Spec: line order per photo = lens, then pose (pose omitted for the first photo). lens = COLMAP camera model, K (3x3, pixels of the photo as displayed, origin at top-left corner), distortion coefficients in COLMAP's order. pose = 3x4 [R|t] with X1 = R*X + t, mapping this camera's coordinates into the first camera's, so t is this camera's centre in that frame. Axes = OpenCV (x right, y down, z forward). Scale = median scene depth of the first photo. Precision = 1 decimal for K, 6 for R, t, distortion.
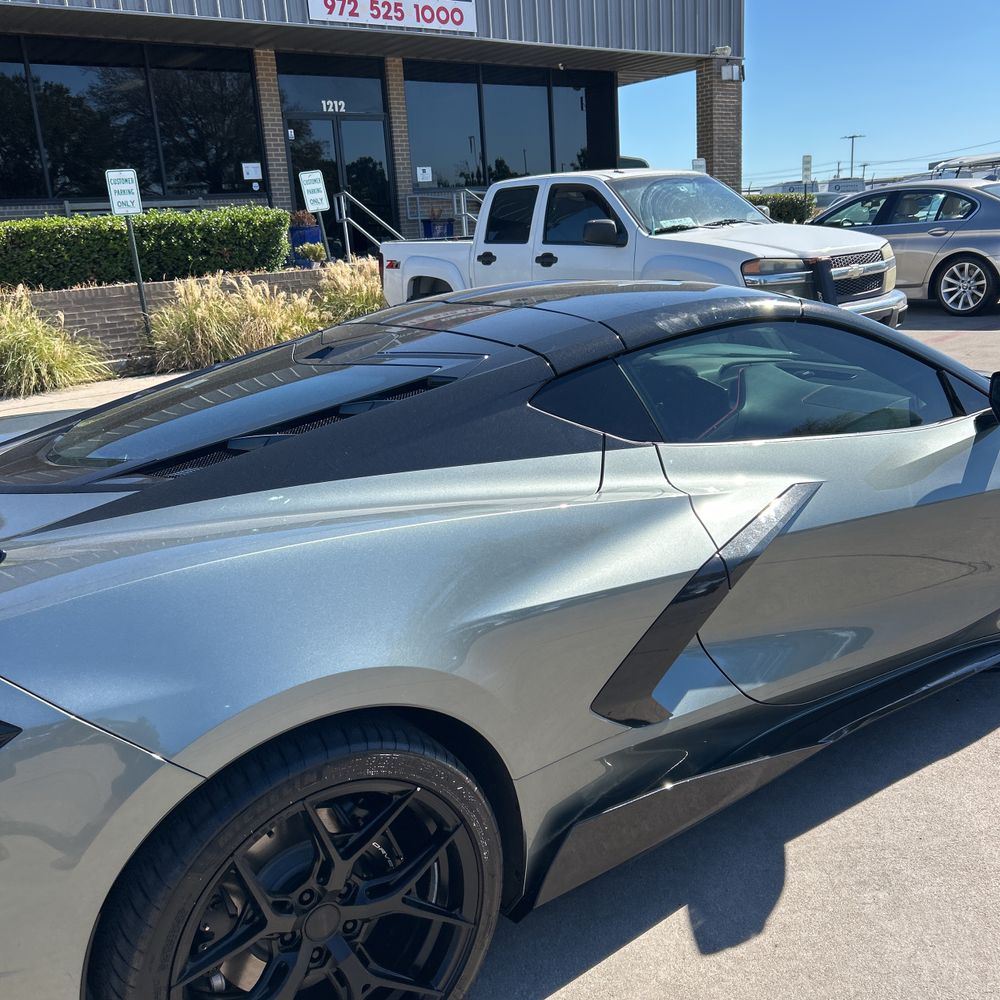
lens RADIAL K [[1009.9, 0, 500.0], [0, 1009.9, 500.0], [0, 0, 1]] dist [0.039087, -0.035535]
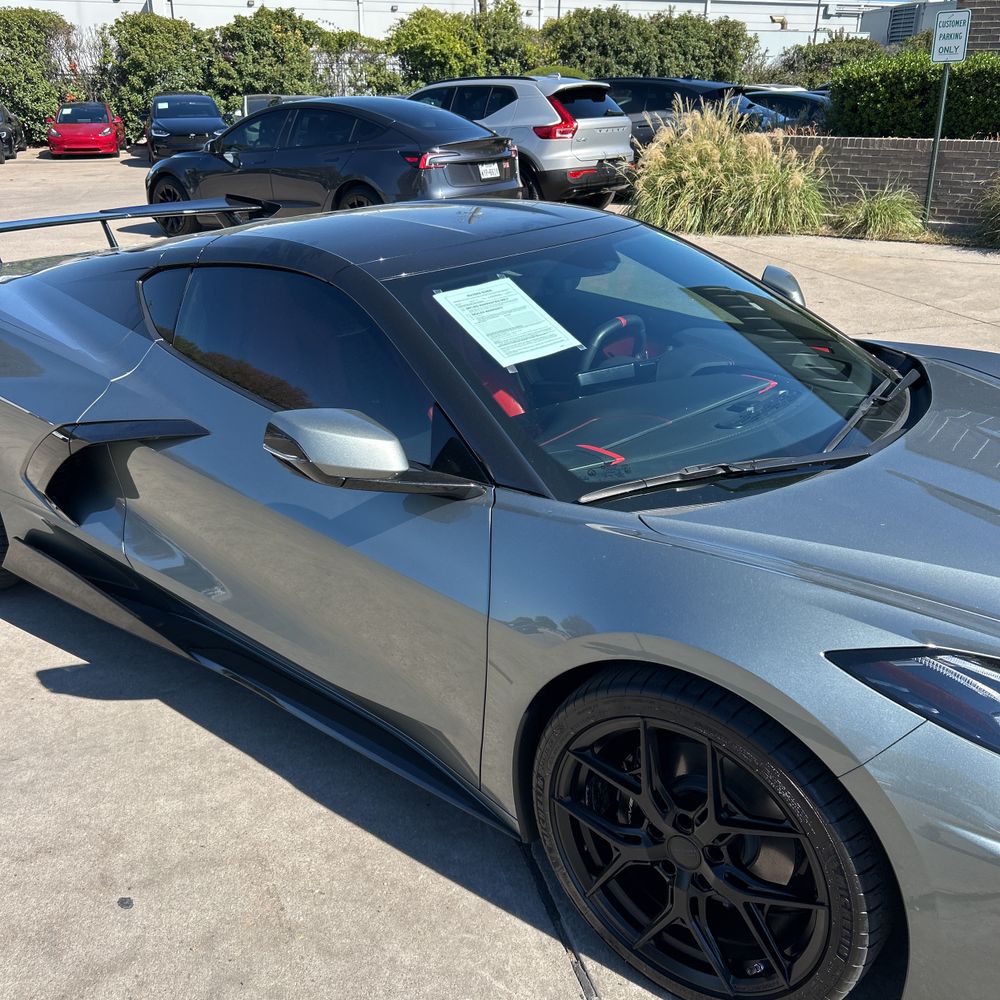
lens RADIAL K [[1018.6, 0, 485.1], [0, 1018.6, 506.1], [0, 0, 1]] dist [0.008373, 0.015411]
pose [[0.275748, 0.420333, -0.864455, 0.279975], [-0.263910, 0.897869, 0.352397, -0.082006], [0.924291, 0.130965, 0.358516, 0.189073]]
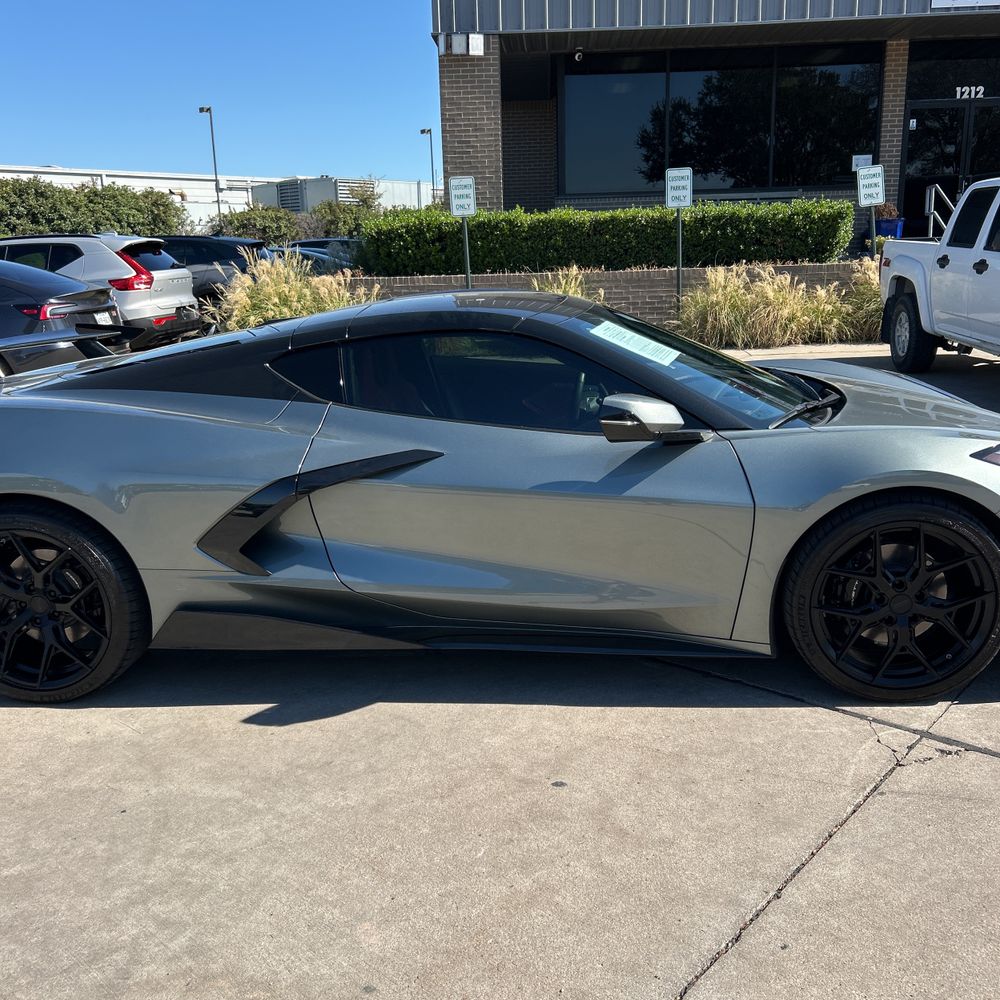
lens RADIAL K [[1014.3, 0, 510.7], [0, 1014.3, 517.1], [0, 0, 1]] dist [-0.003252, 0.015222]
pose [[0.757751, 0.207135, -0.618797, 0.258729], [-0.186069, 0.977500, 0.099354, -0.017383], [0.625454, 0.039853, 0.779243, 0.004221]]
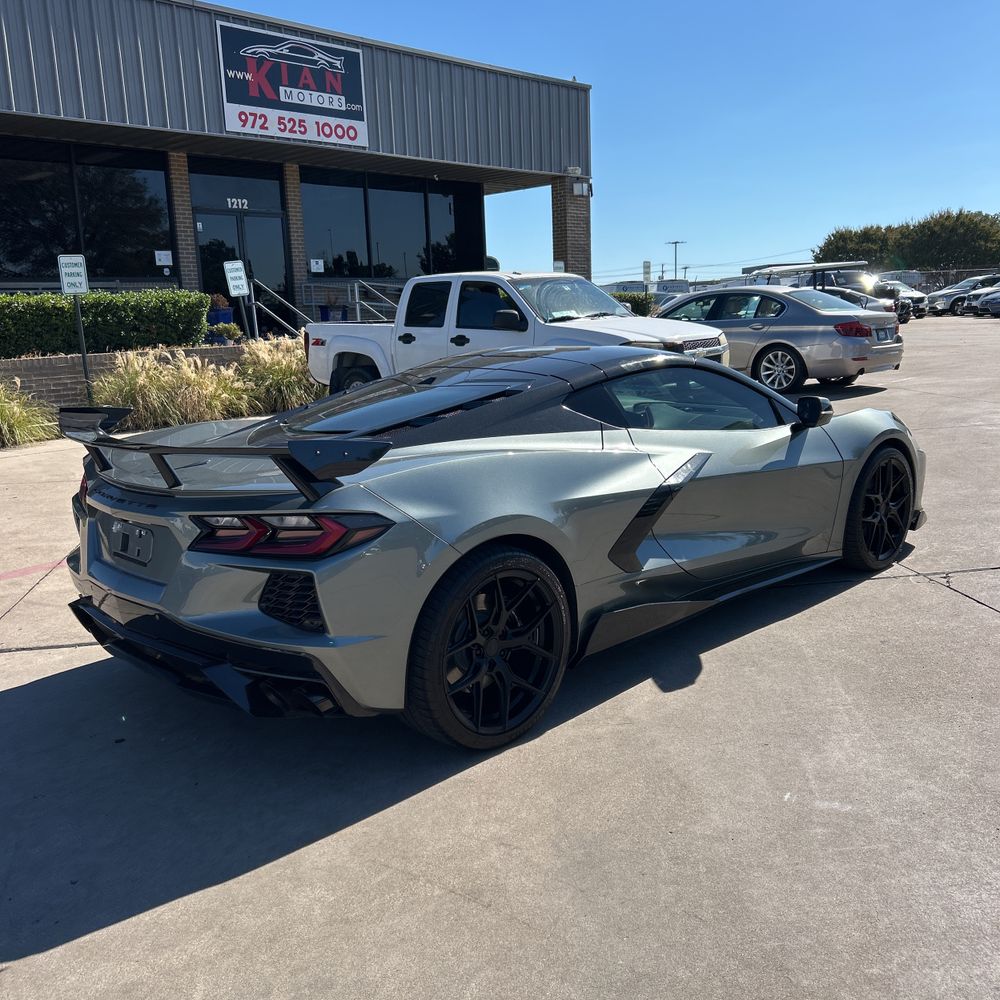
lens RADIAL K [[1000.8, 0, 500.1], [0, 1000.8, 493.9], [0, 0, 1]] dist [0.086327, -0.157705]
pose [[0.988177, -0.002361, 0.153302, -0.070792], [0.015955, 0.996036, -0.087506, 0.043832], [-0.152487, 0.088917, 0.984297, -0.150109]]
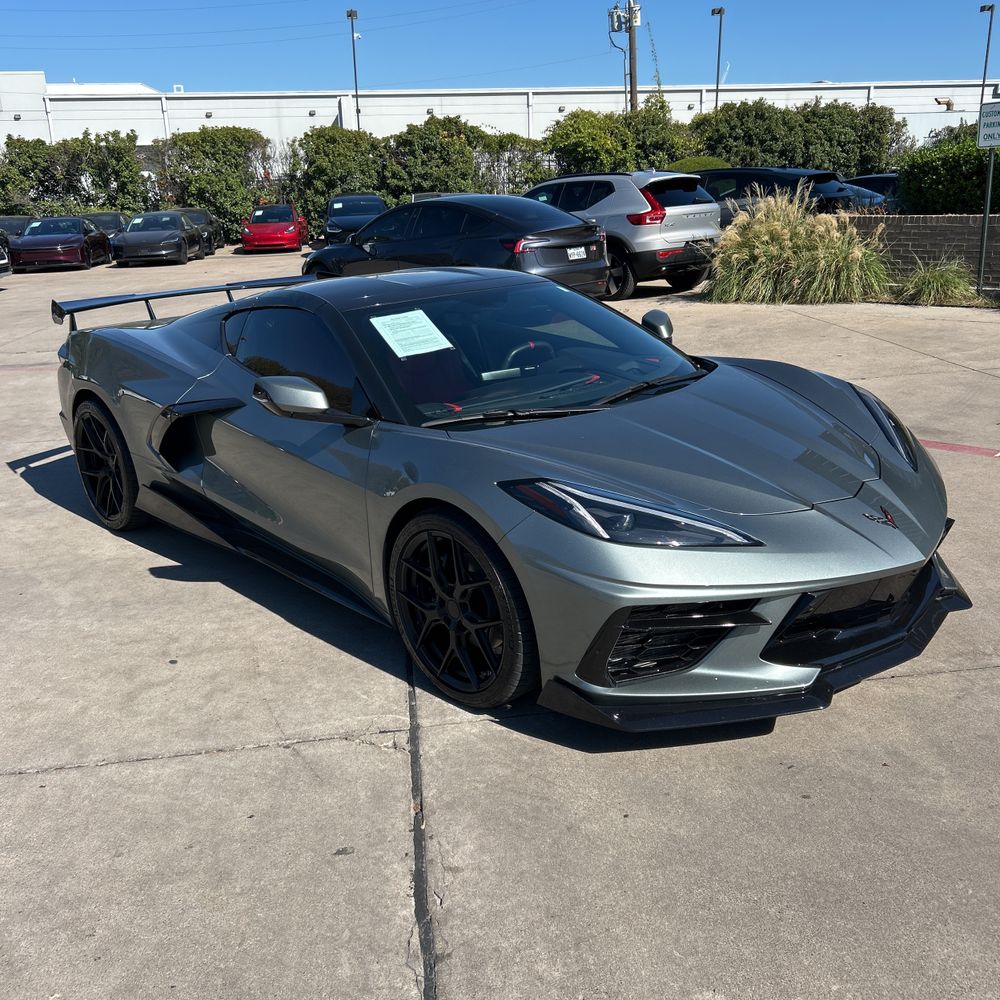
lens RADIAL K [[1009.9, 0, 500.0], [0, 1009.9, 500.0], [0, 0, 1]] dist [0.039087, -0.035535]
pose [[0.132014, 0.349725, -0.927504, 0.426986], [-0.231096, 0.920769, 0.314293, -0.106591], [0.963933, 0.172851, 0.202375, 0.231104]]
